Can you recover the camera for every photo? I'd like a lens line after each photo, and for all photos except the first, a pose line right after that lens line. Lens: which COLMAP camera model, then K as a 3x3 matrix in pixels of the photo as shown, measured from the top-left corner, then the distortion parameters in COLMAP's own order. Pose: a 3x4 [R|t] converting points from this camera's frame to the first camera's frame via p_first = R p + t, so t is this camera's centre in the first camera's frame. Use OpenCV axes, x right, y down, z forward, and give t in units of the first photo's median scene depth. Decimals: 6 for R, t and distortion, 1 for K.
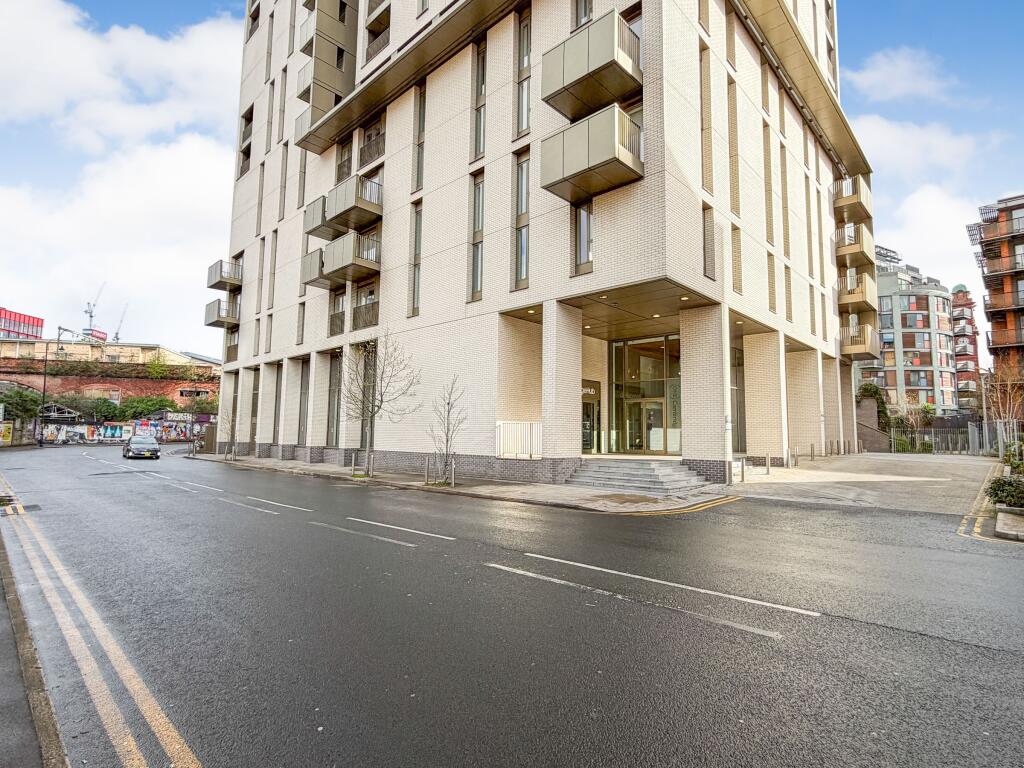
lens RADIAL K [[522.6, 0, 512.0], [0, 522.6, 384.0], [0, 0, 1]] dist [-0.003490, -0.000527]
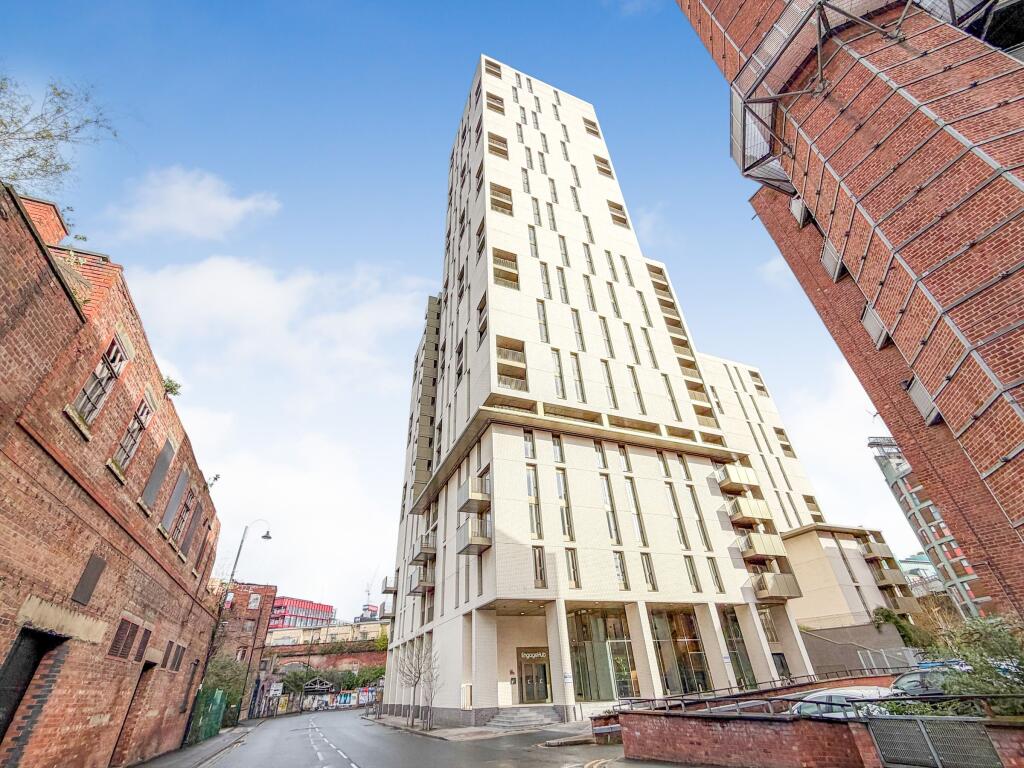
lens RADIAL K [[441.0, 0, 505.0], [0, 441.0, 386.2], [0, 0, 1]] dist [-0.001903, -0.000124]
pose [[0.909169, -0.276791, -0.311124, 0.540282], [0.095973, 0.866289, -0.490238, -0.037458], [0.405217, 0.415850, 0.814167, -0.371064]]
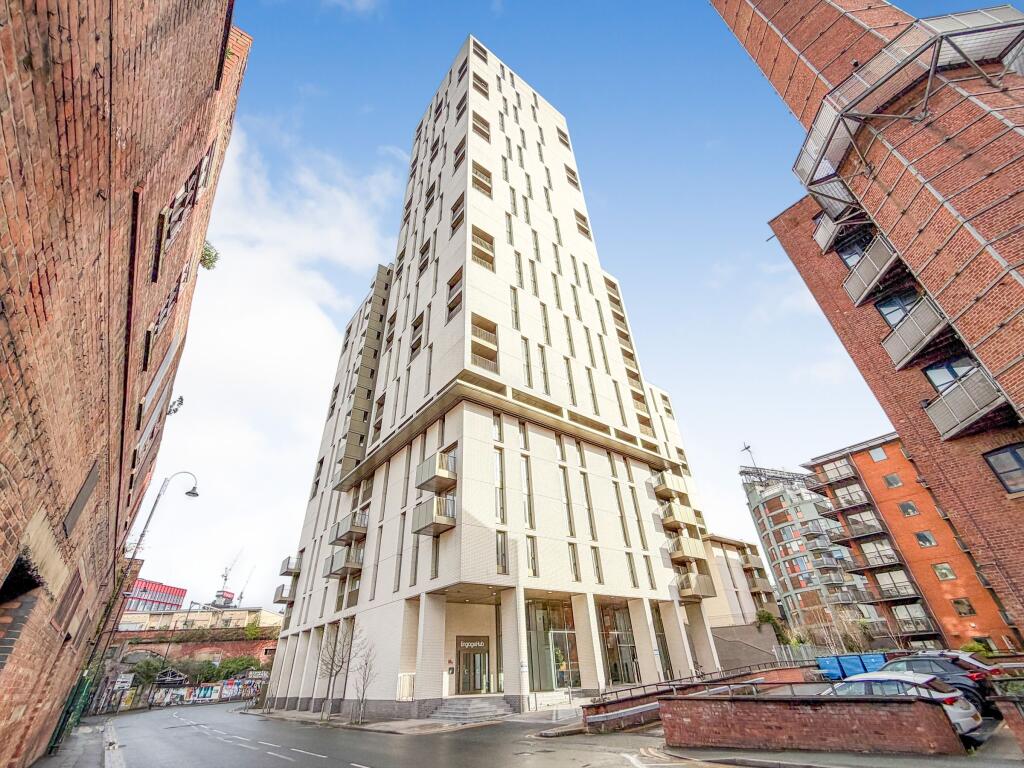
lens RADIAL K [[433.0, 0, 506.3], [0, 433.0, 385.4], [0, 0, 1]] dist [-0.001919, -0.000175]
pose [[0.986481, -0.130571, -0.099028, 0.353332], [0.068786, 0.878391, -0.472967, -0.037296], [0.148741, 0.459761, 0.875498, -0.351196]]
